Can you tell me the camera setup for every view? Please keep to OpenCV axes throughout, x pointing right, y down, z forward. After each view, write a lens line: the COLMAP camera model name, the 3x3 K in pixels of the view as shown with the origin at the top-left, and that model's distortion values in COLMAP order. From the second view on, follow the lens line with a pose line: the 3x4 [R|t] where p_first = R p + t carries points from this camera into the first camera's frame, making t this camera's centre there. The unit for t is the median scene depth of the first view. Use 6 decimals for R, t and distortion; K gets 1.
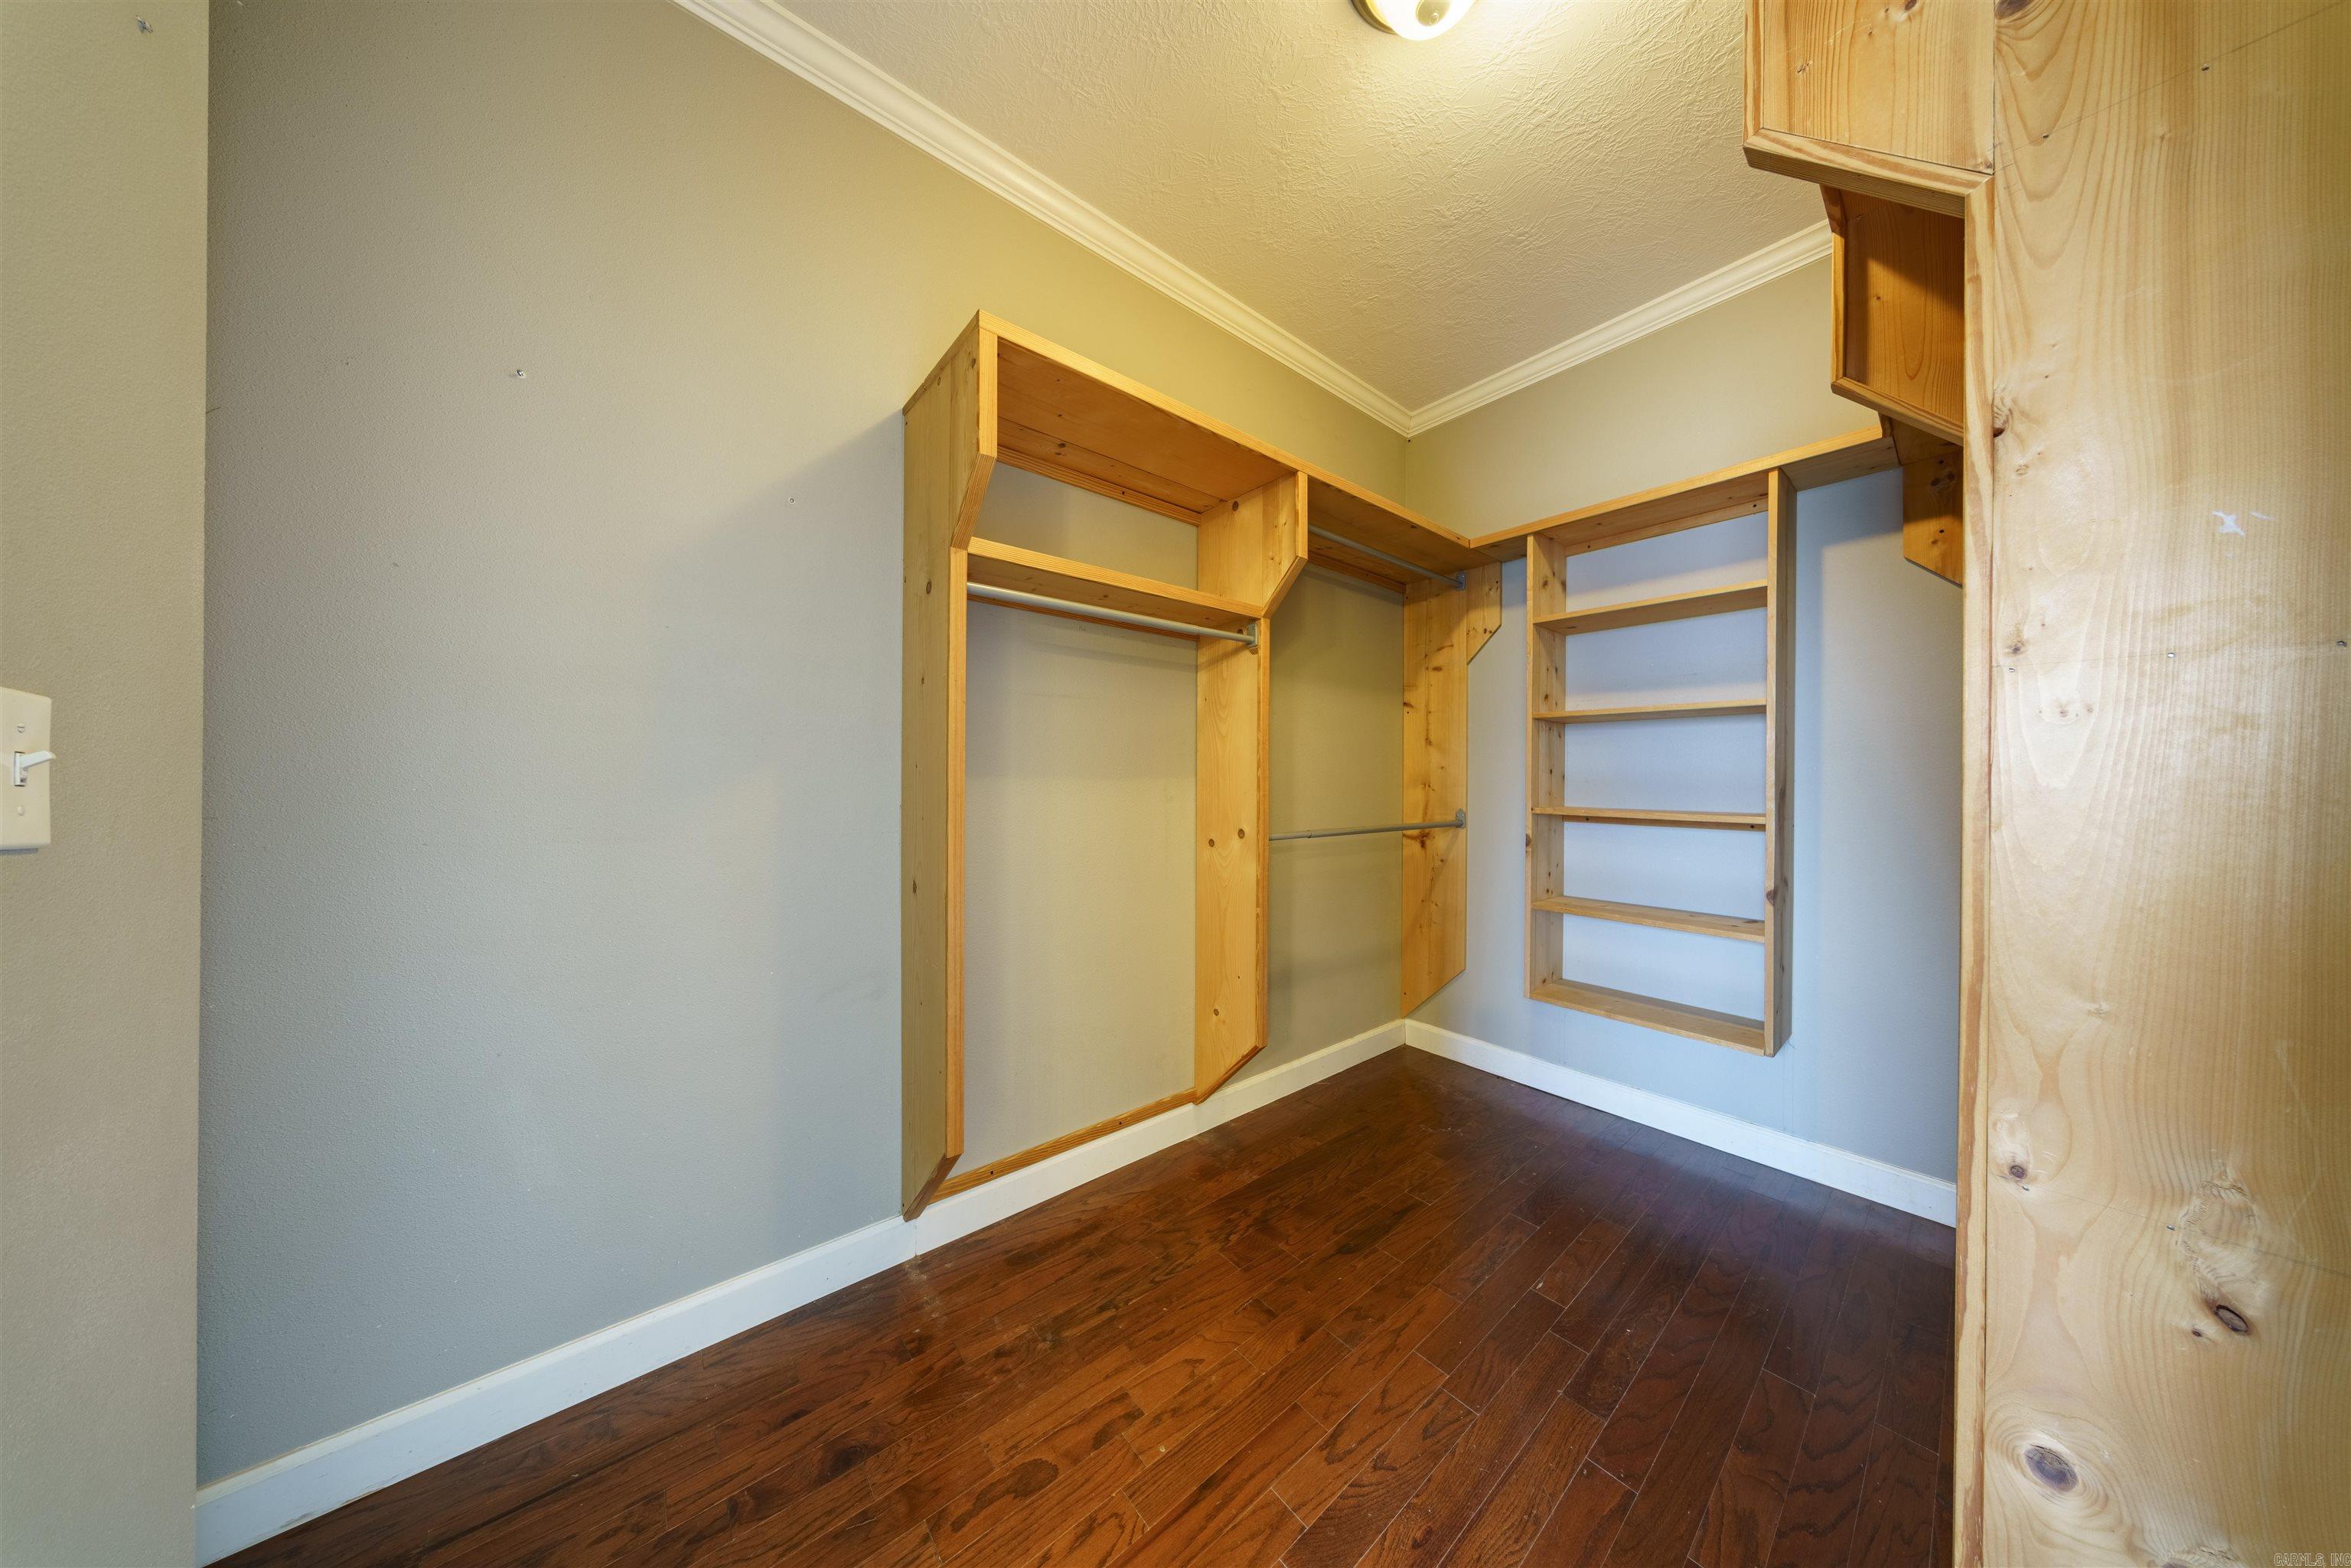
lens RADIAL K [[673.1, 0, 1168.1], [0, 673.1, 783.5], [0, 0, 1]] dist [-0.008815, 0.001365]
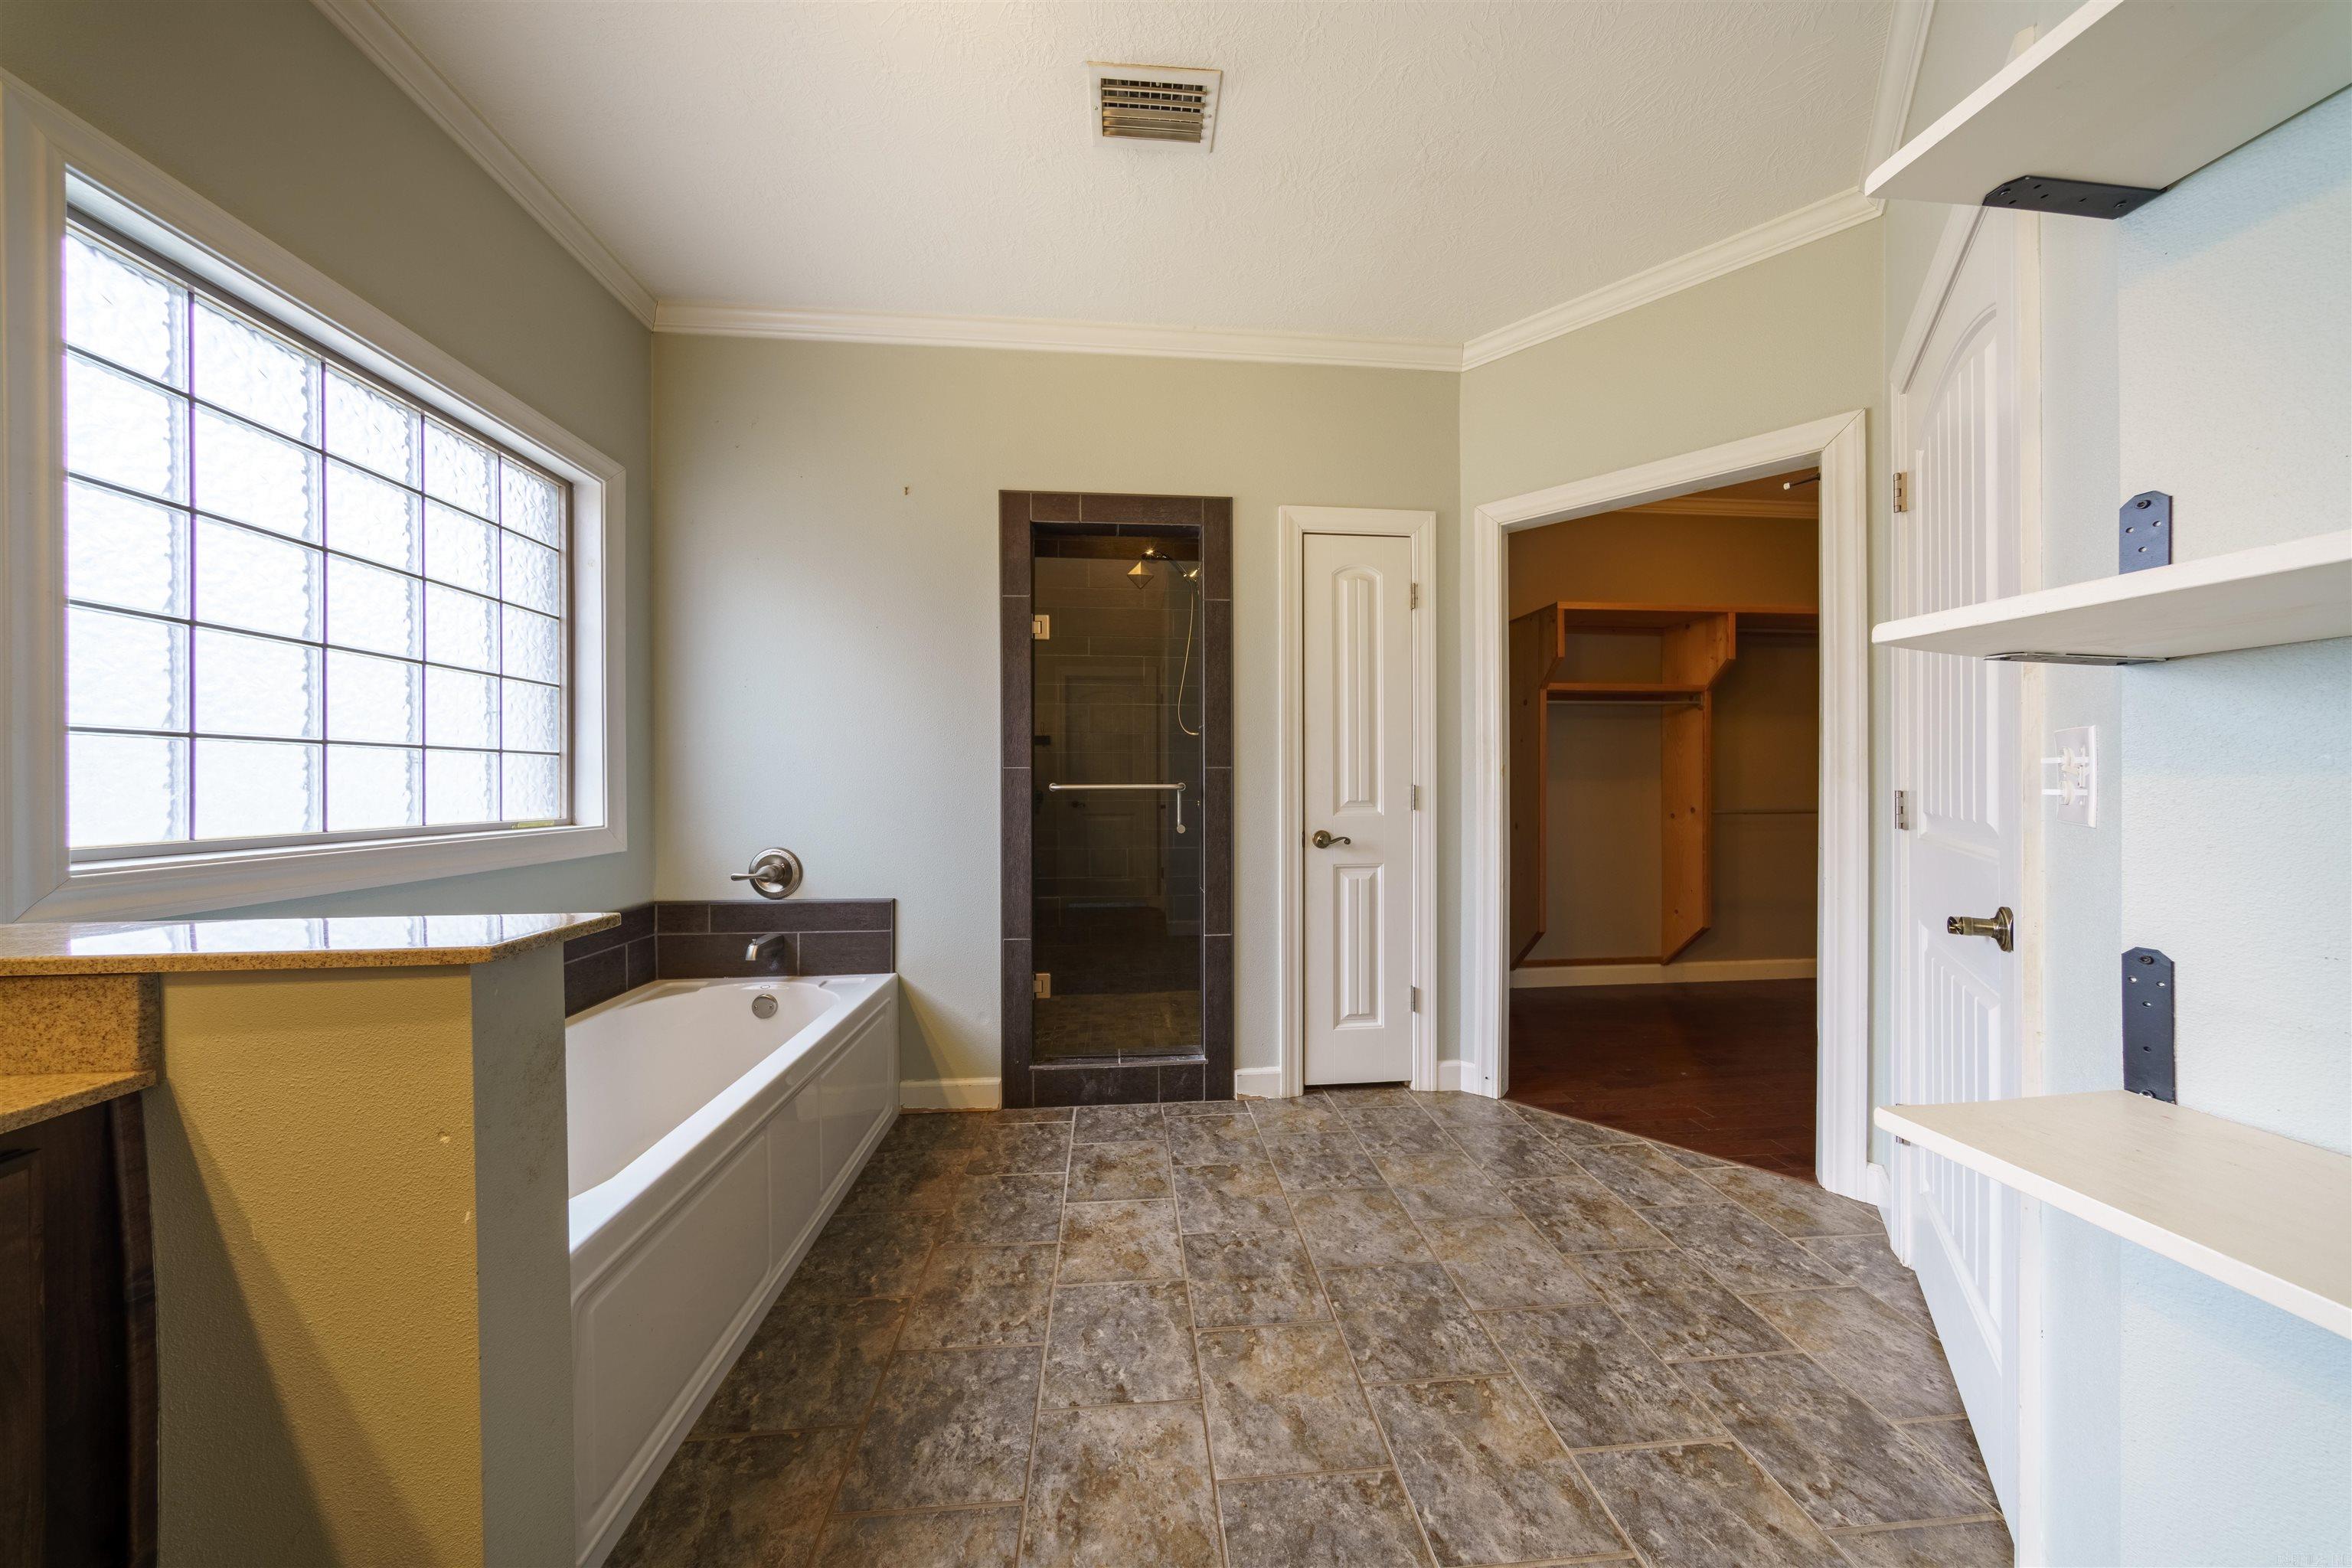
lens RADIAL K [[673.4, 0, 1176.8], [0, 673.4, 786.2], [0, 0, 1]] dist [-0.008815, 0.001365]
pose [[0.830800, -0.002788, -0.556564, -0.039680], [0.003820, 0.999992, 0.000692, 0.004598], [0.556558, -0.002701, 0.830804, -1.289247]]
